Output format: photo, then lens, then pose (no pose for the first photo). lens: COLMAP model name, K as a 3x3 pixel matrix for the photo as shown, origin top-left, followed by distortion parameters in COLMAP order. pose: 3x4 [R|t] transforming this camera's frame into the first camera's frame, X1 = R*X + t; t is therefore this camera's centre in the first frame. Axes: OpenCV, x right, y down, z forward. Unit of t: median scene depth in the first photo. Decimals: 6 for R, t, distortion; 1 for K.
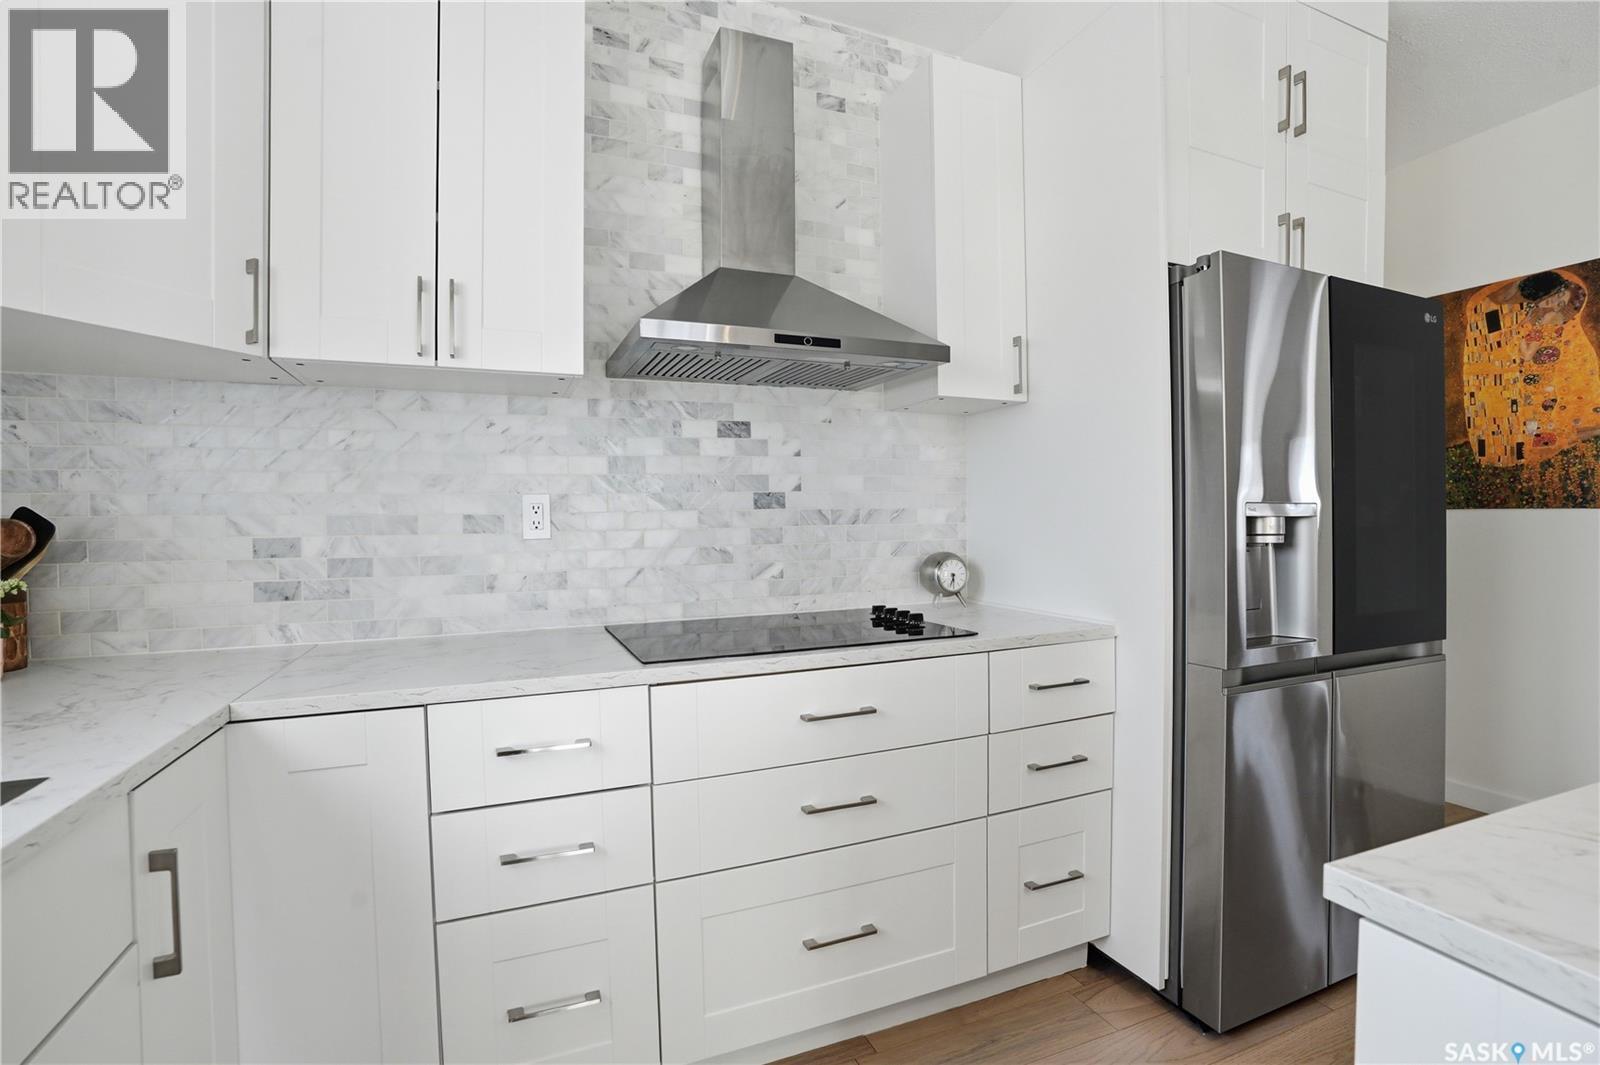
lens RADIAL K [[762.7, 0, 807.1], [0, 762.7, 522.9], [0, 0, 1]] dist [-0.032592, 0.000345]
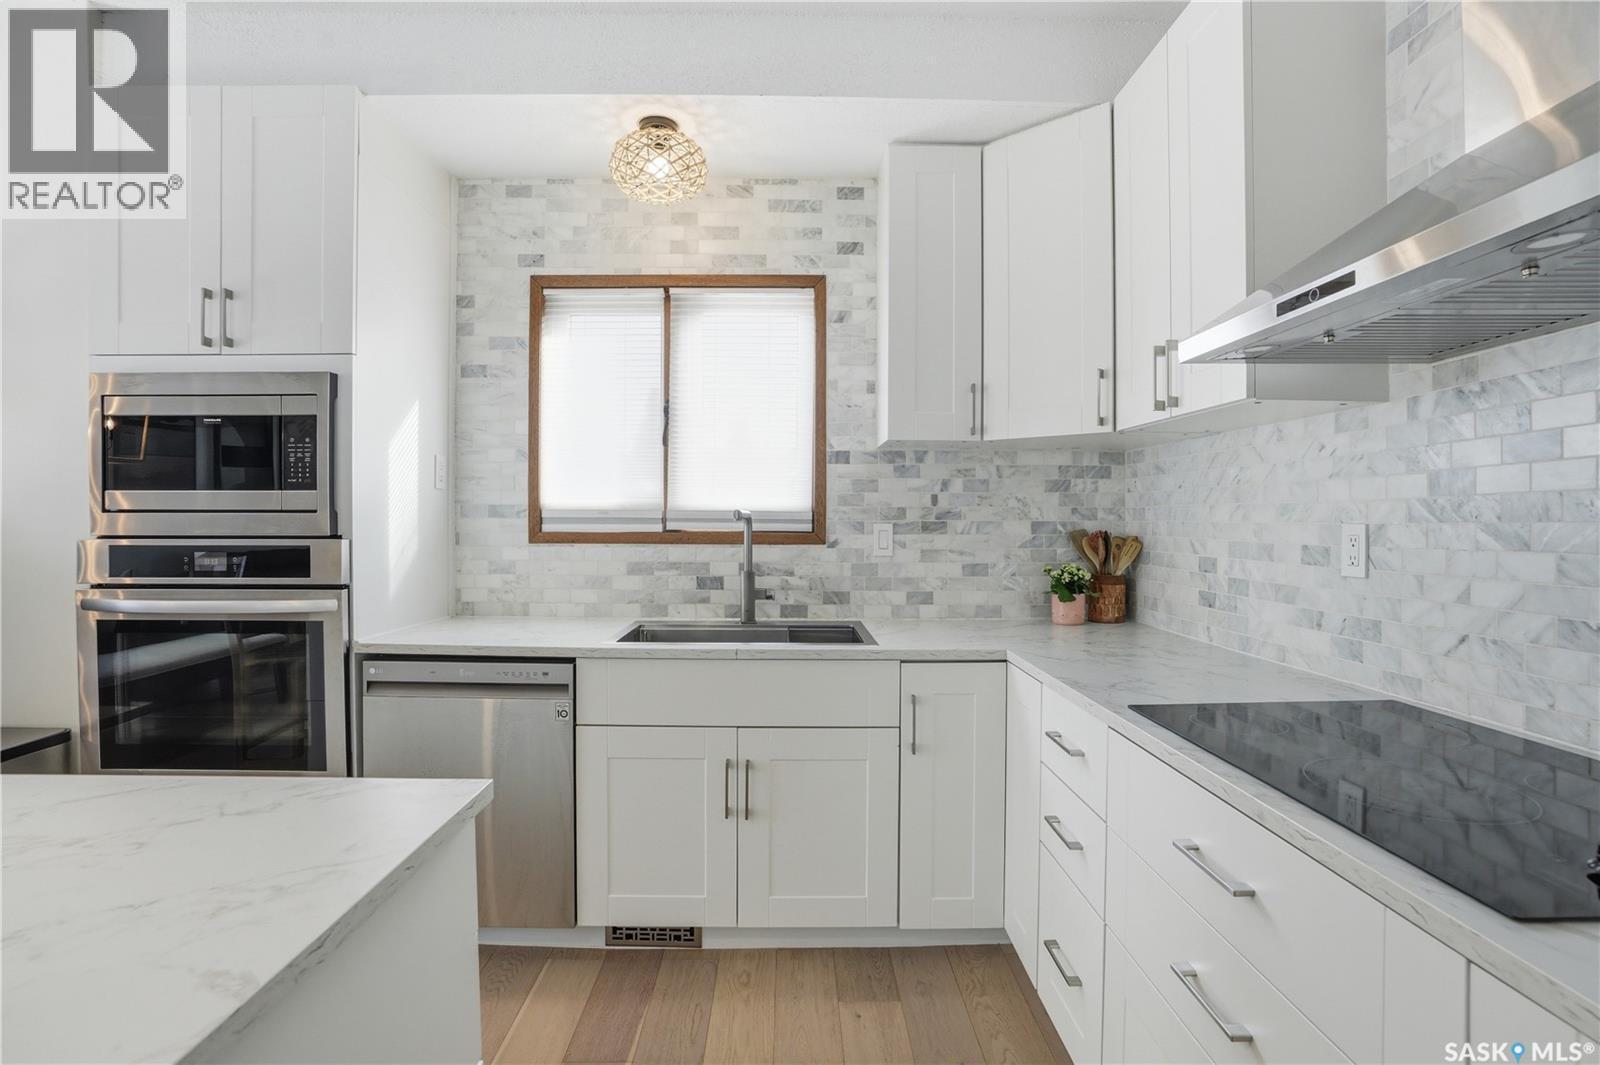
lens RADIAL K [[762.7, 0, 807.1], [0, 762.7, 522.9], [0, 0, 1]] dist [-0.032592, 0.000345]
pose [[-0.368020, 0.014880, -0.929699, 0.632808], [-0.008891, 0.999770, 0.019521, -0.049107], [0.929775, 0.015450, -0.367803, 0.729578]]
